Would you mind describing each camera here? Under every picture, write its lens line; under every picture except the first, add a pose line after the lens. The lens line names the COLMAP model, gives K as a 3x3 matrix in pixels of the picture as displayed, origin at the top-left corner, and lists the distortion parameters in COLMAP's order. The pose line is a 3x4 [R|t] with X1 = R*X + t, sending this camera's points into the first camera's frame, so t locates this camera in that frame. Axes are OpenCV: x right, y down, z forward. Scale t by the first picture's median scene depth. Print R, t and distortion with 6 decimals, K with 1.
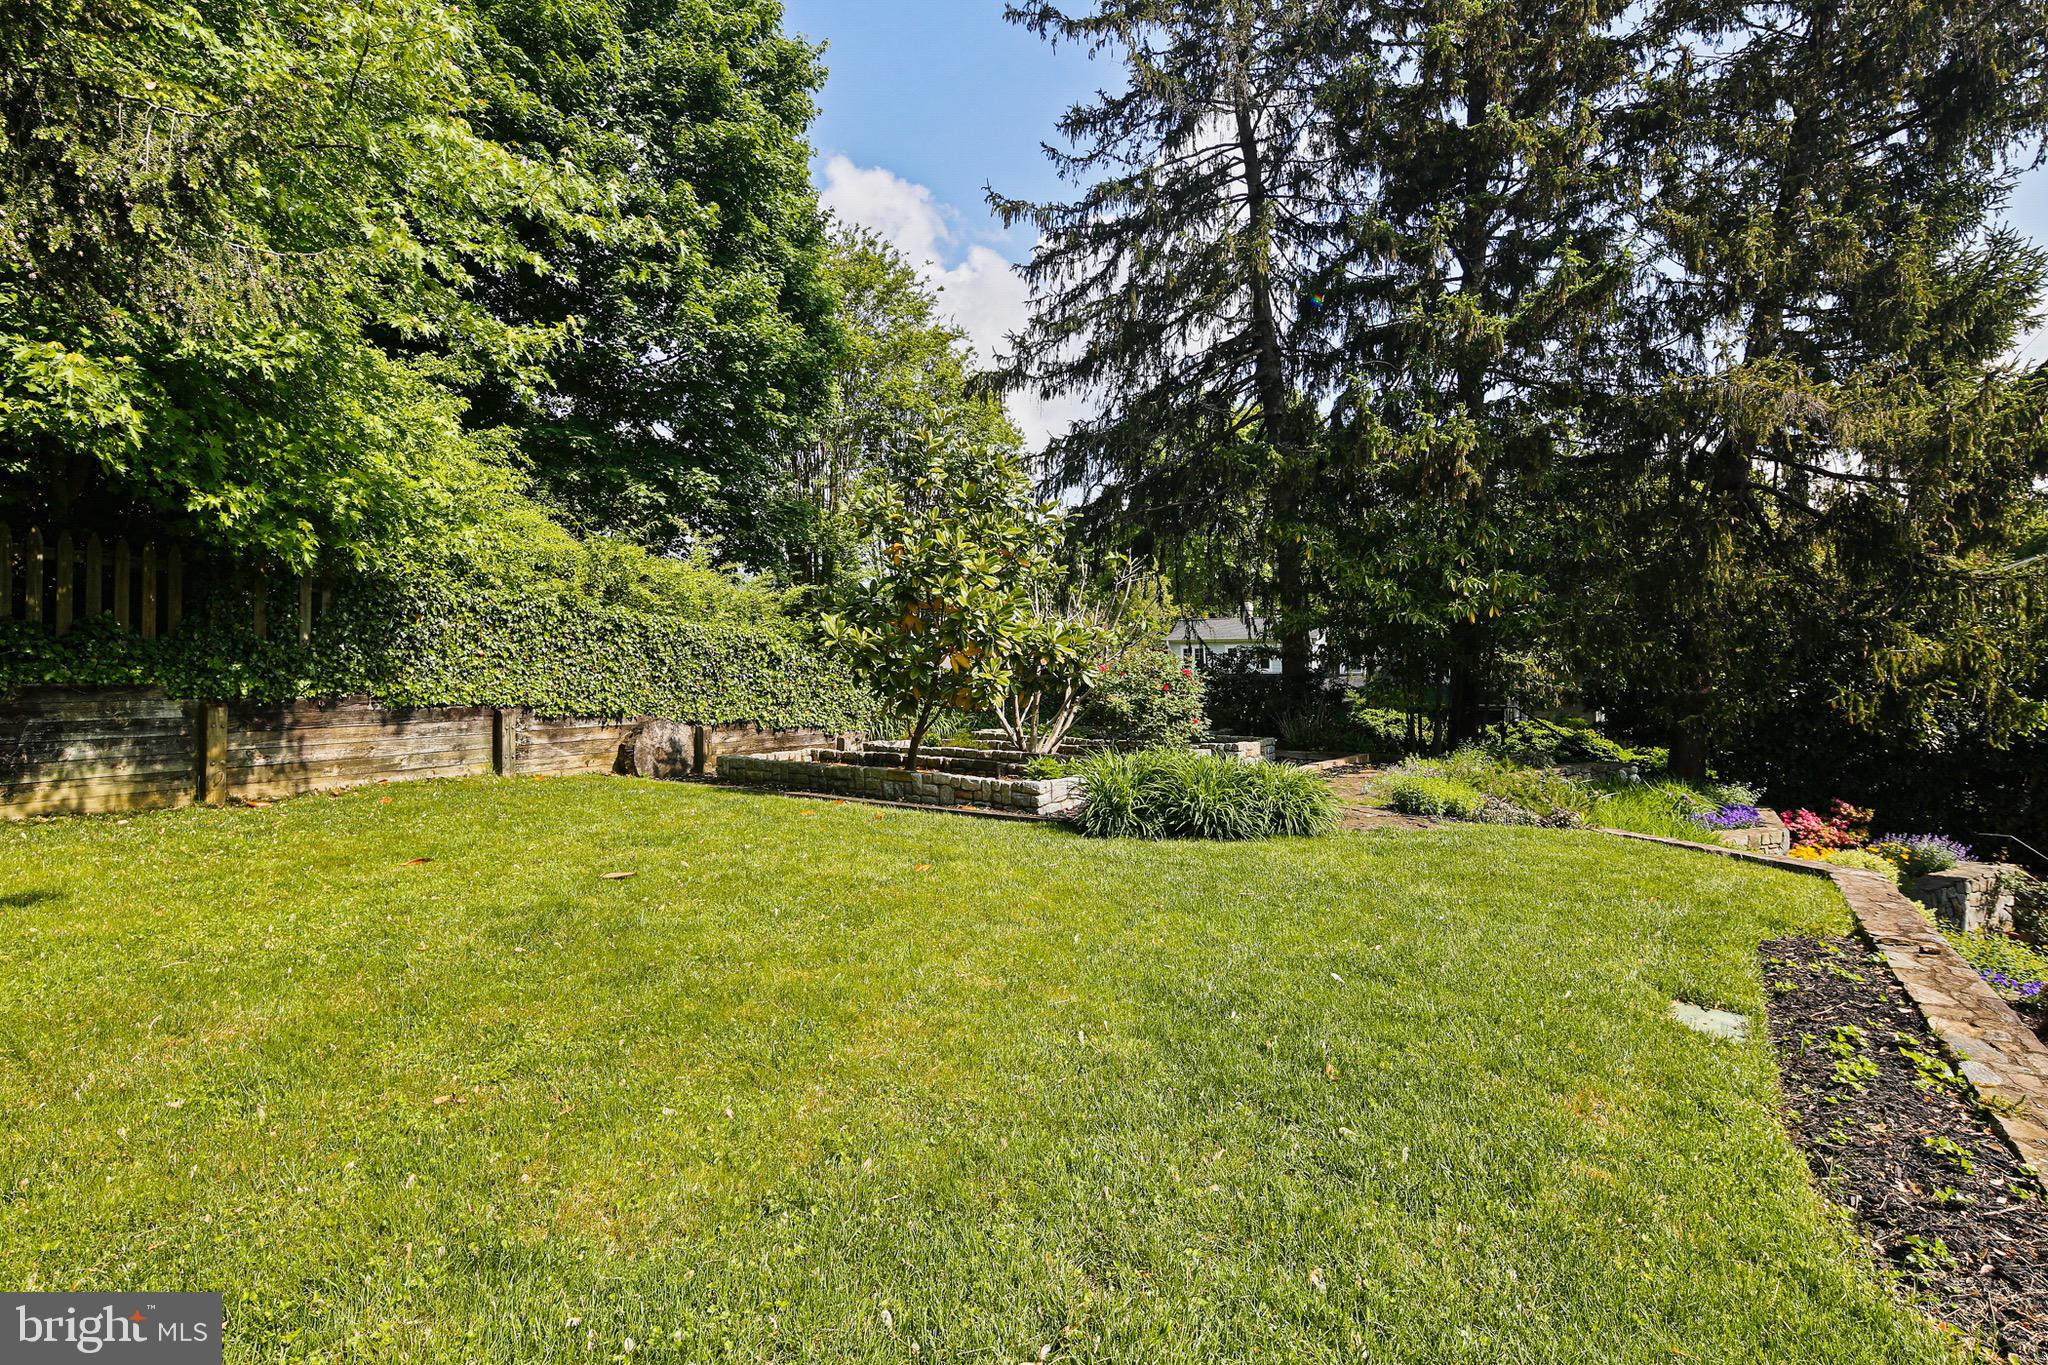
lens RADIAL K [[1026.3, 0, 1021.8], [0, 1026.3, 683.0], [0, 0, 1]] dist [0.001034, -0.002335]
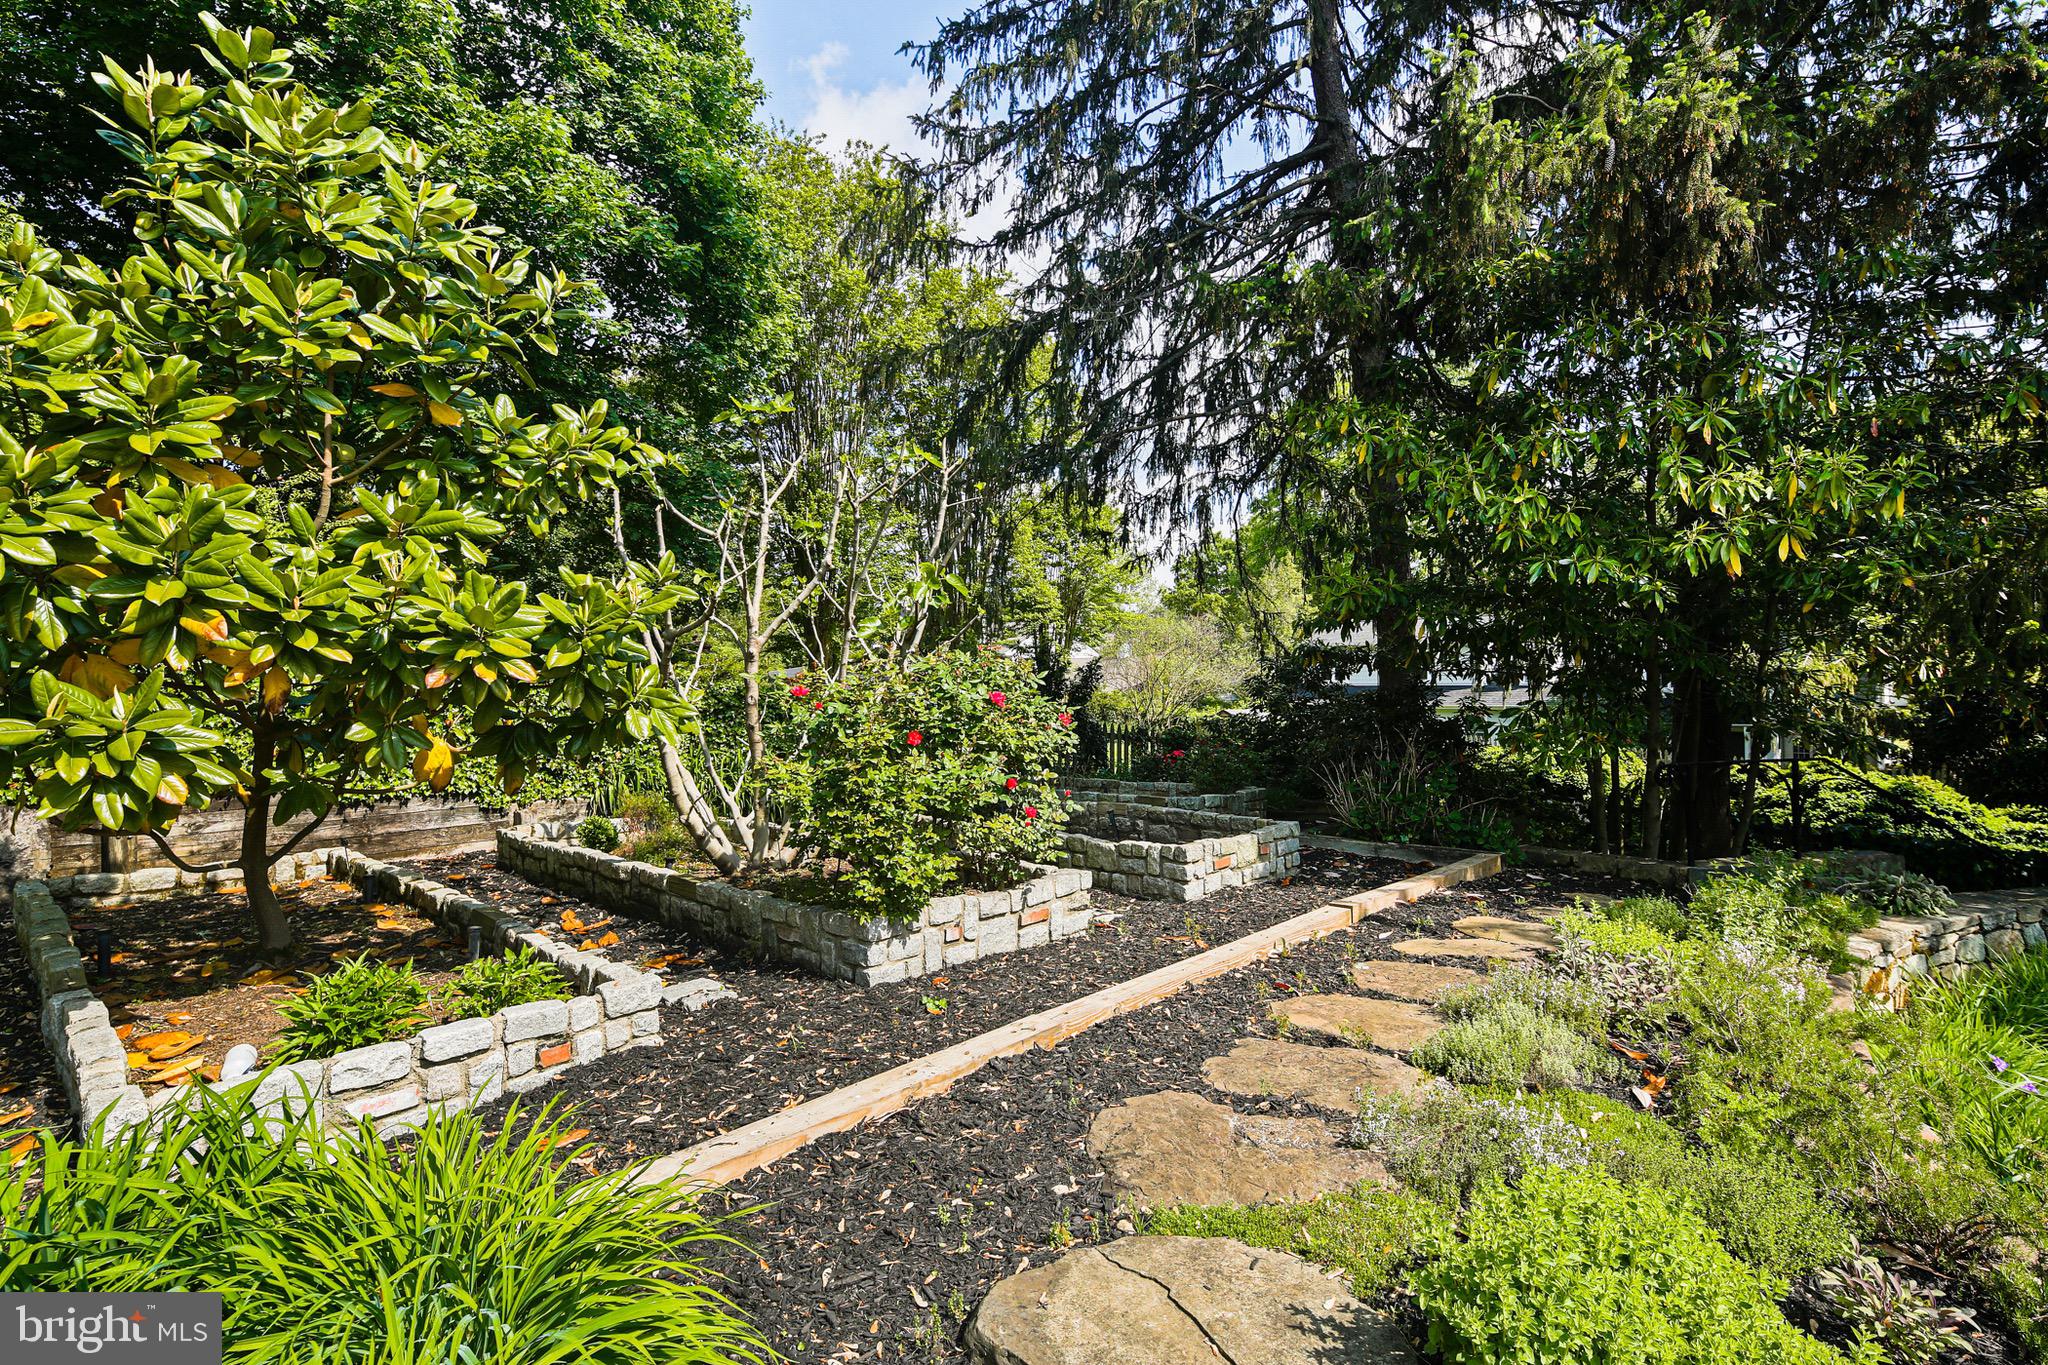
lens RADIAL K [[1026.3, 0, 1026.4], [0, 1026.3, 680.0], [0, 0, 1]] dist [0.001034, -0.002335]
pose [[0.985686, -0.009400, -0.168328, 0.218523], [0.006031, 0.999771, -0.020518, -0.007669], [0.168482, 0.019209, 0.985518, 0.527167]]
